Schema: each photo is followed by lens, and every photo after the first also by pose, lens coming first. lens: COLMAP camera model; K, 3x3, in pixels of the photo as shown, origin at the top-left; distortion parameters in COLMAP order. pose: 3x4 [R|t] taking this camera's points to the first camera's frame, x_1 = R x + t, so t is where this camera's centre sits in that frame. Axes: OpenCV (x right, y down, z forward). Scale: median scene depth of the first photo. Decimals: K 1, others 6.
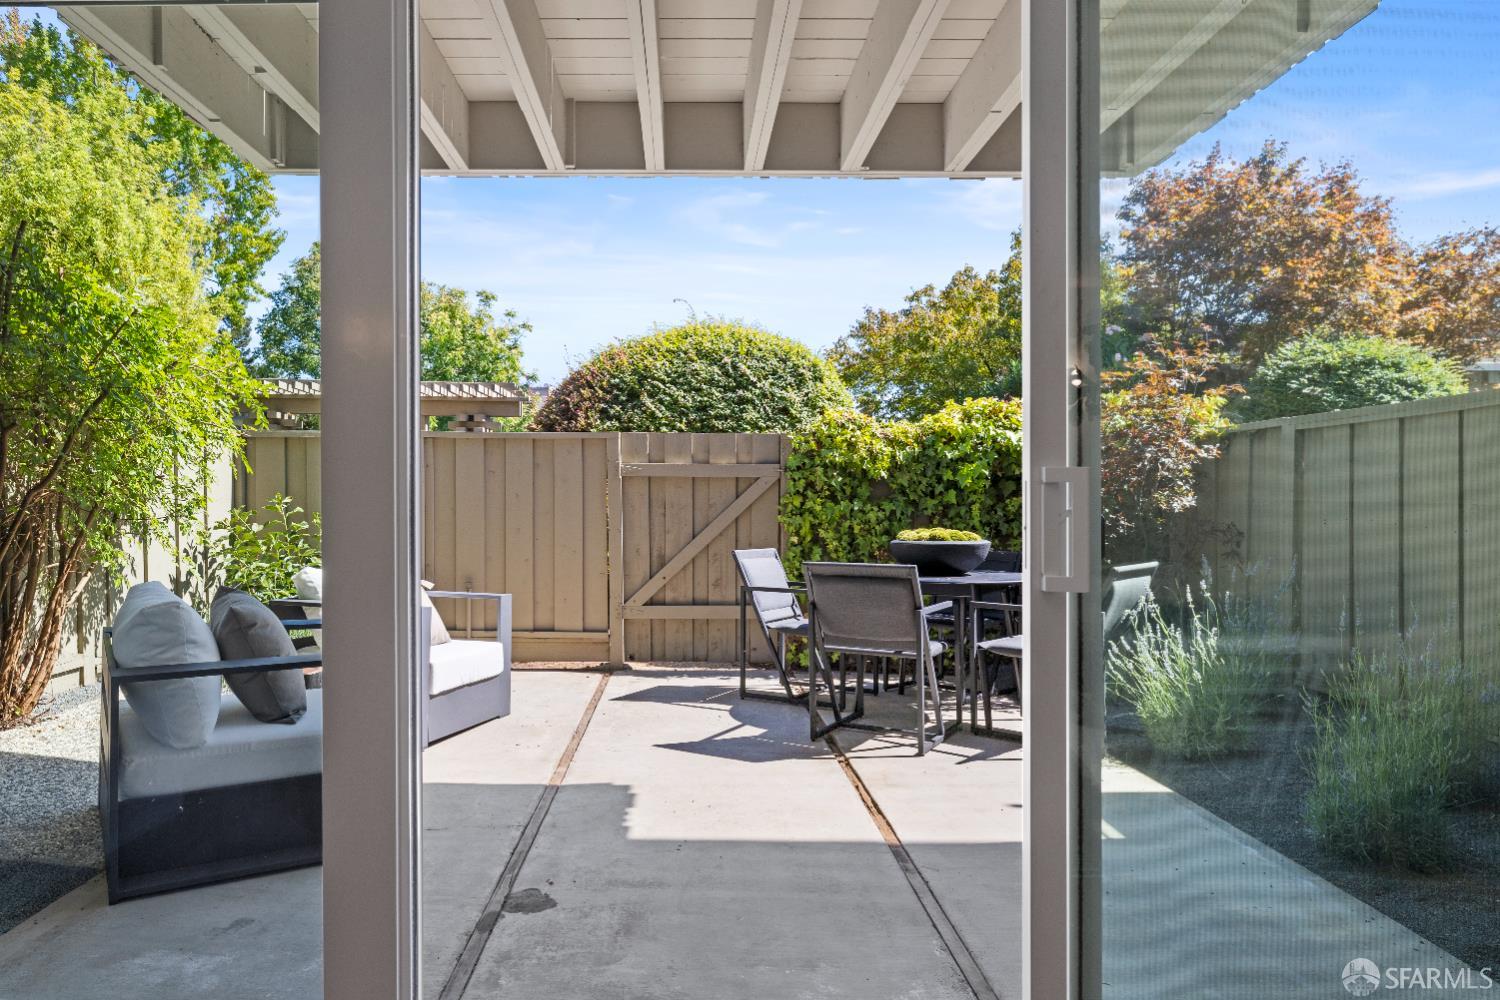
lens RADIAL K [[953.1, 0, 679.0], [0, 953.1, 498.8], [0, 0, 1]] dist [-0.002458, -0.000327]
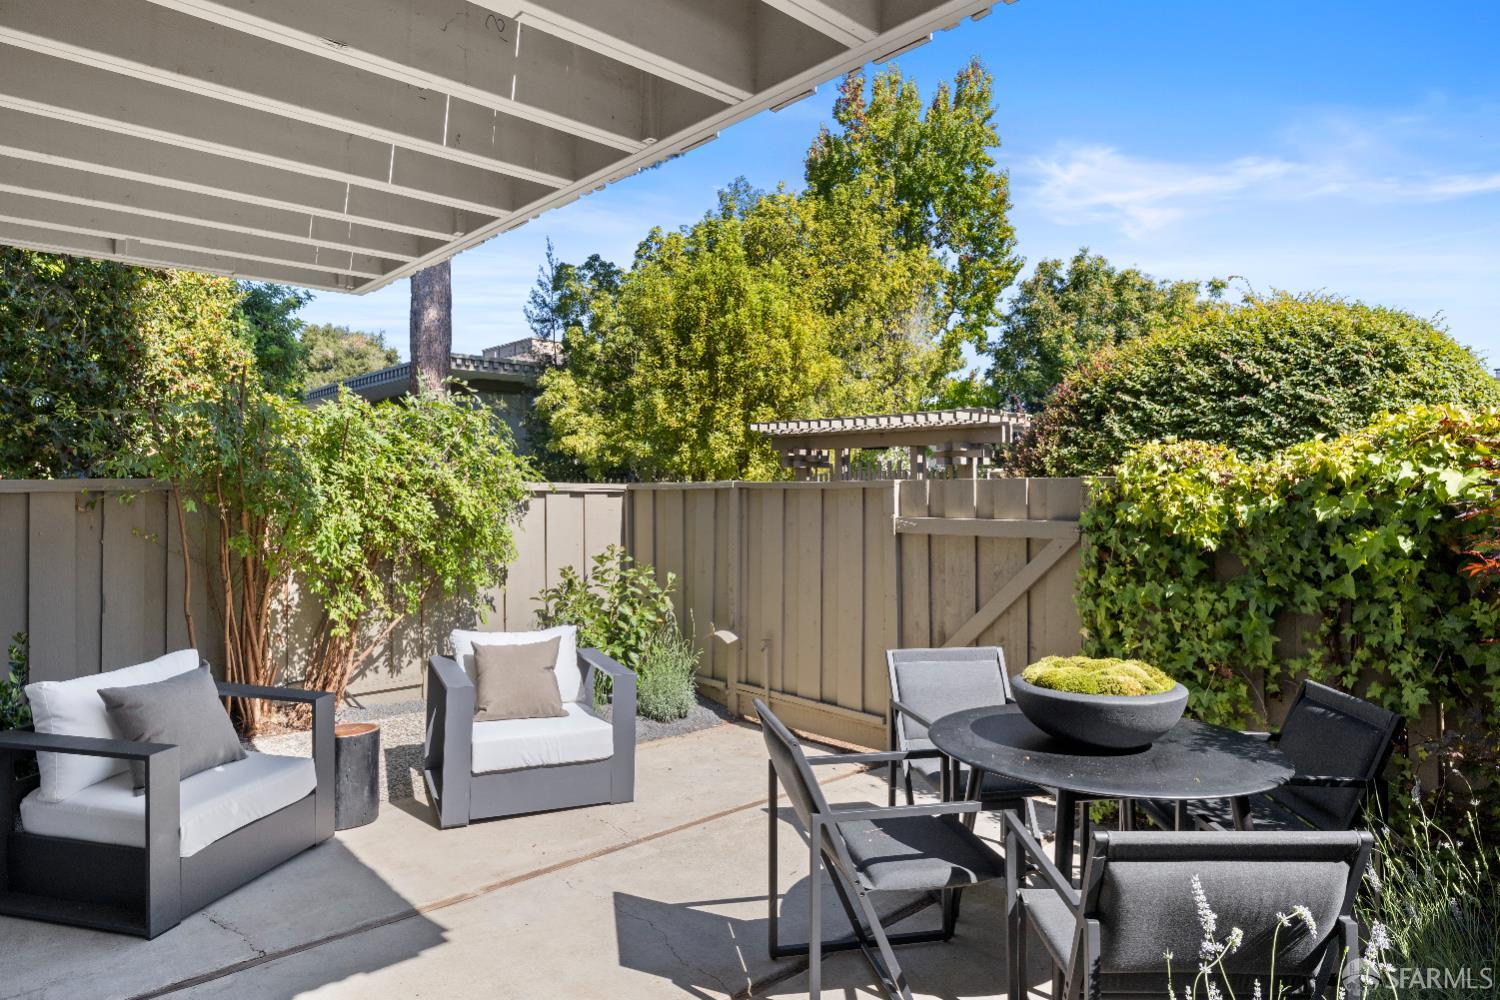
lens RADIAL K [[885.1, 0, 750.0], [0, 885.1, 471.5], [0, 0, 1]] dist [-0.004146, -0.000042]
pose [[0.686121, -0.023118, -0.727120, 0.423728], [0.006590, 0.999651, -0.025565, -0.059102], [0.727458, 0.012749, 0.686034, 0.377472]]
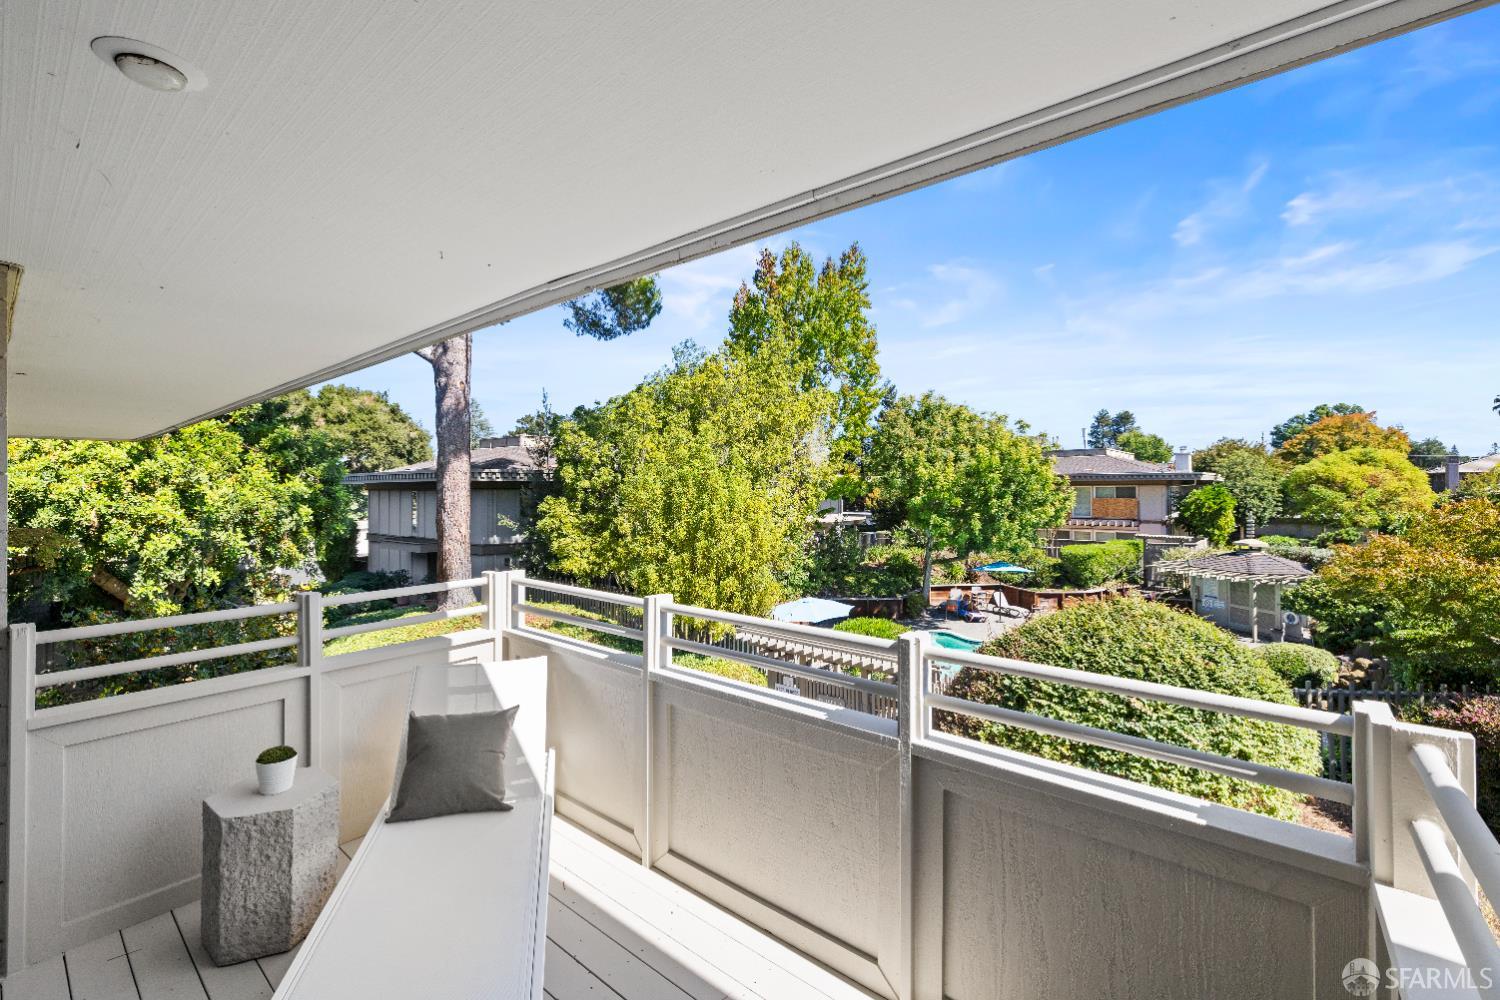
lens RADIAL K [[640.3, 0, 747.1], [0, 640.3, 483.6], [0, 0, 1]] dist [0.001390, -0.000364]
pose [[0.772909, -0.009762, -0.634442, 0.261331], [0.005902, 0.999949, -0.008196, -0.515989], [0.634489, 0.002590, 0.772927, 0.311600]]
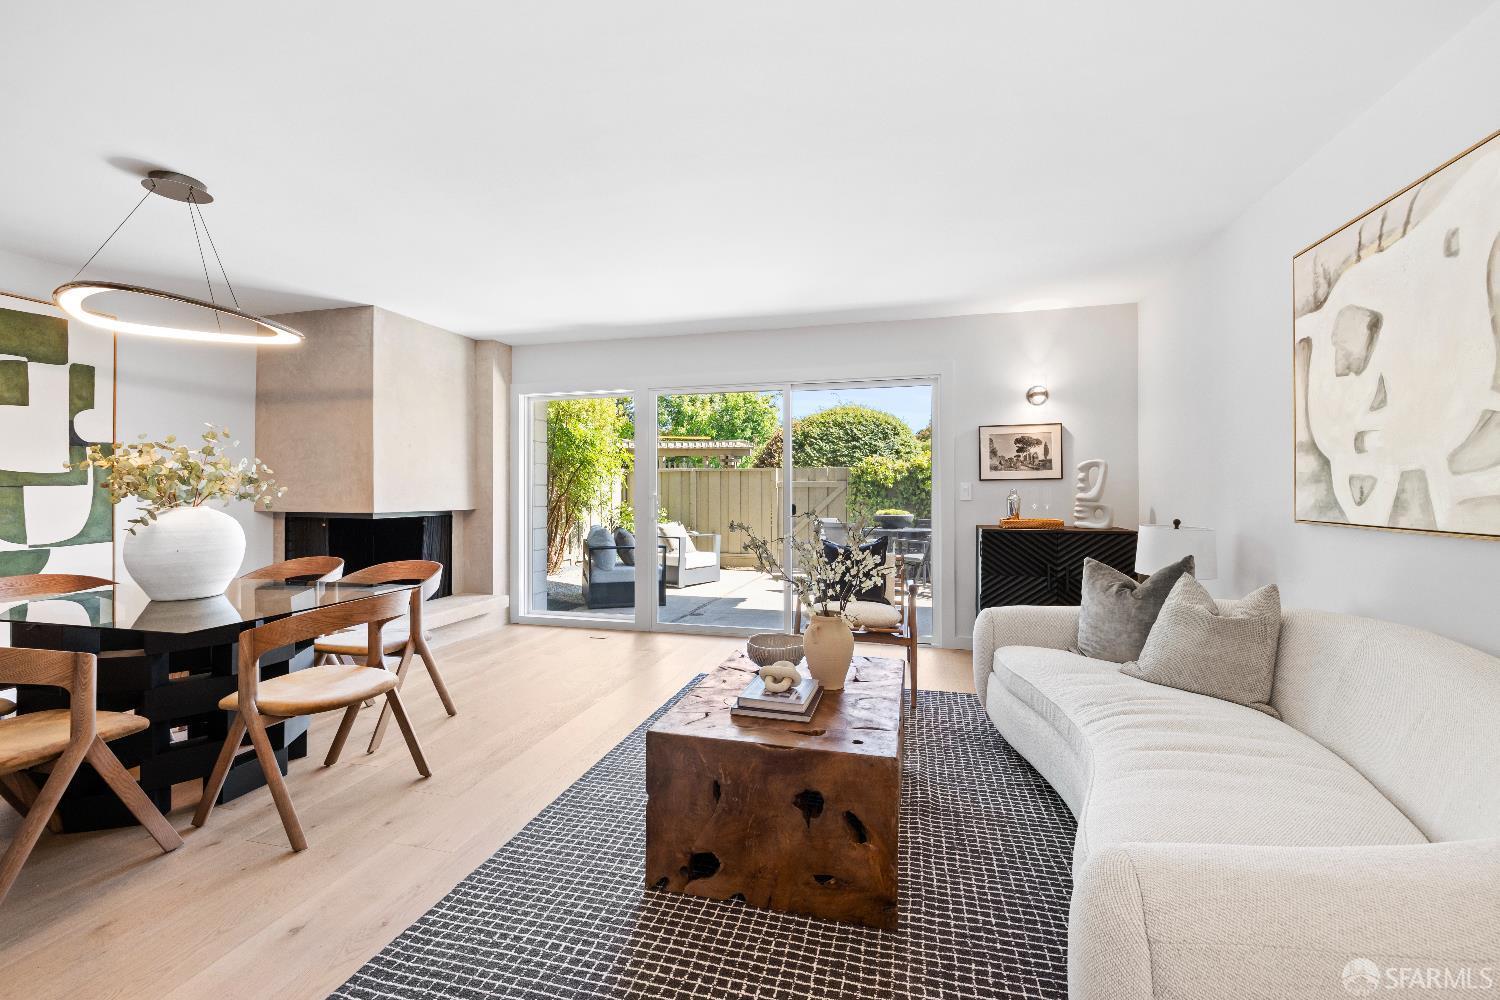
lens RADIAL K [[631.6, 0, 748.8], [0, 631.6, 482.4], [0, 0, 1]] dist [-0.000542, -0.000229]
pose [[0.970222, -0.008309, -0.242075, 0.246653], [0.004474, 0.999856, -0.016389, -0.010086], [0.242177, 0.014818, 0.970119, -0.505606]]
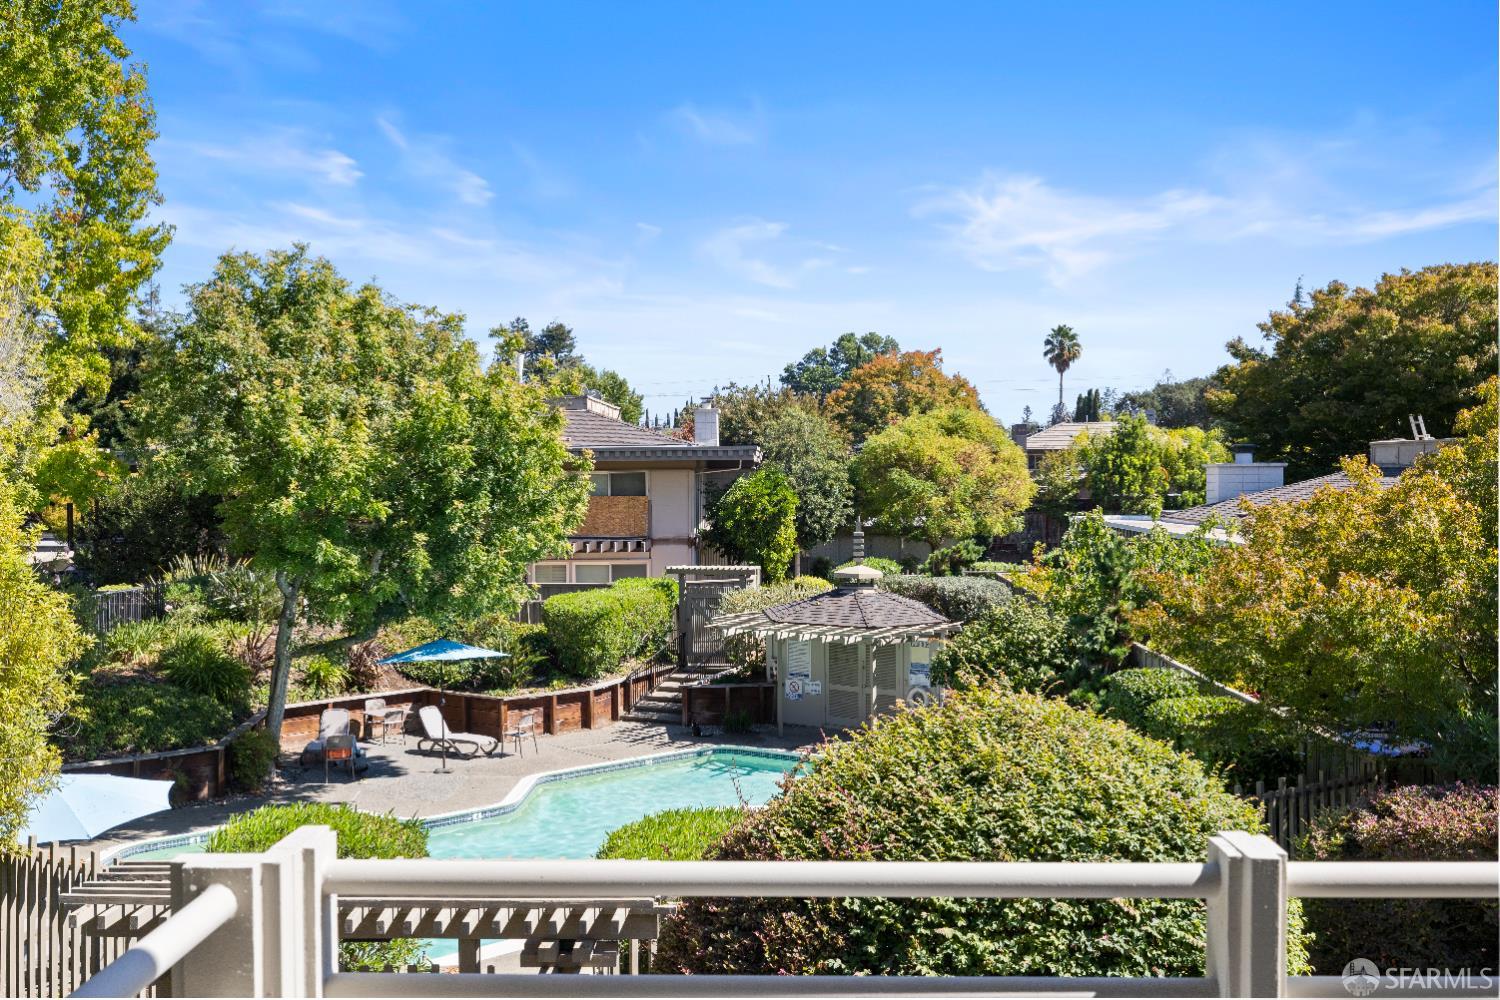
lens RADIAL K [[1450.9, 0, 750.0], [0, 1450.9, 500.0], [0, 0, 1]] dist [-0.008561, 0.016546]
pose [[0.999899, -0.010482, -0.009647, -0.163487], [0.010672, 0.999745, 0.019920, -0.518343], [0.009436, -0.020020, 0.999755, 0.325845]]
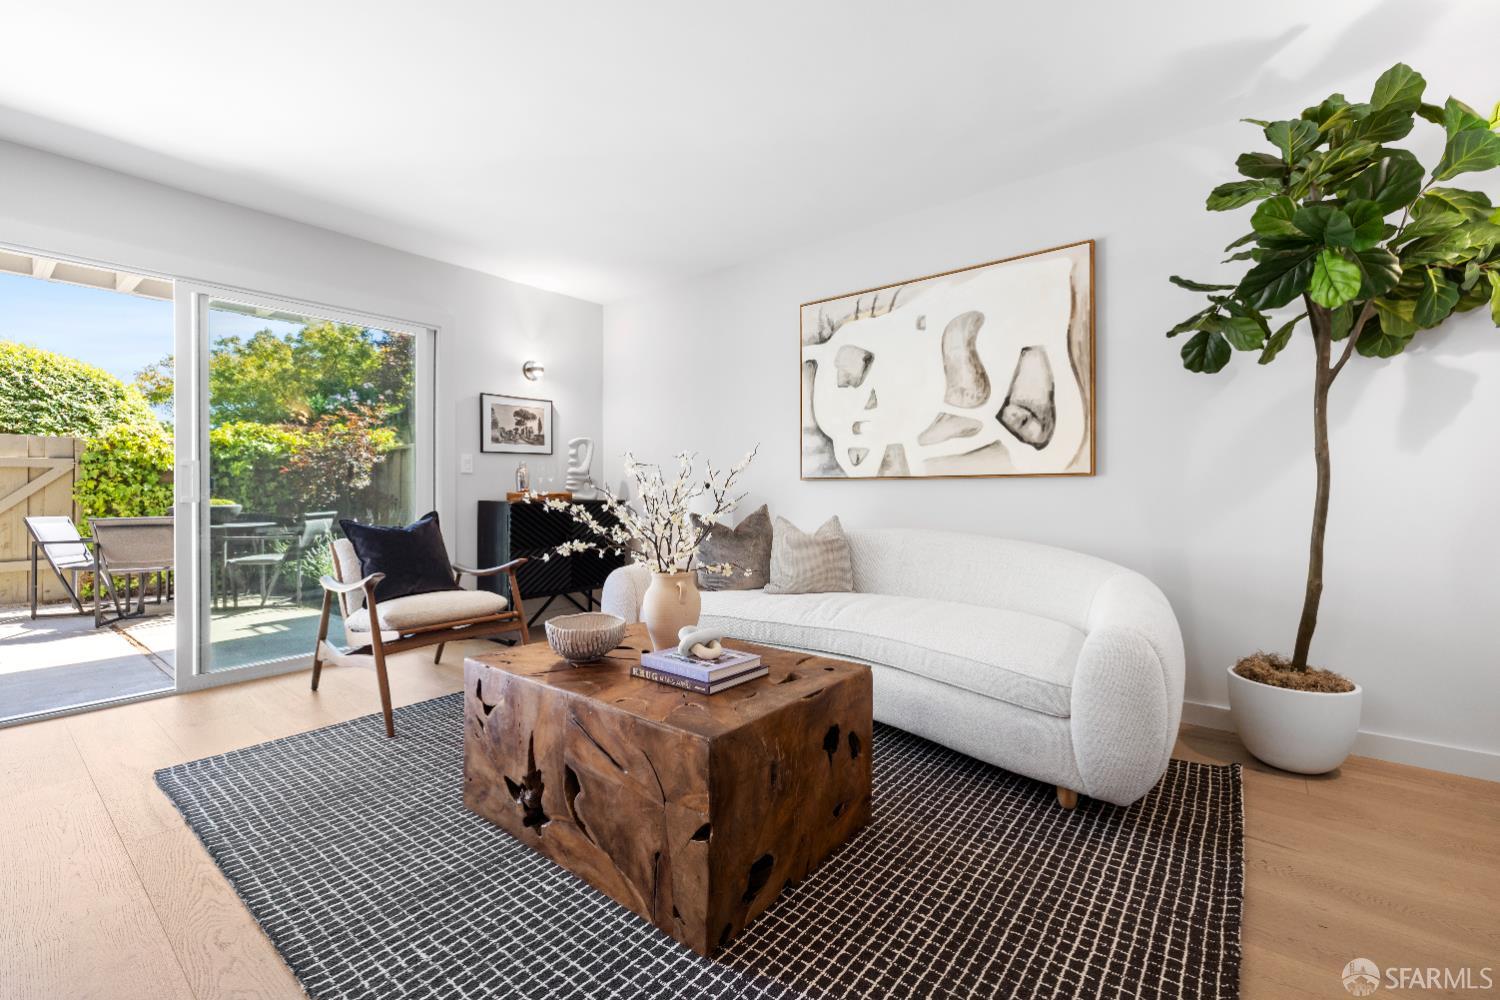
lens RADIAL K [[634.2, 0, 742.4], [0, 634.2, 487.8], [0, 0, 1]] dist [0.000815, 0.000234]
pose [[0.622242, -0.004042, 0.782815, -0.015524], [0.008054, 0.999967, -0.001239, 0.016727], [-0.782784, 0.007076, 0.622254, -0.376114]]
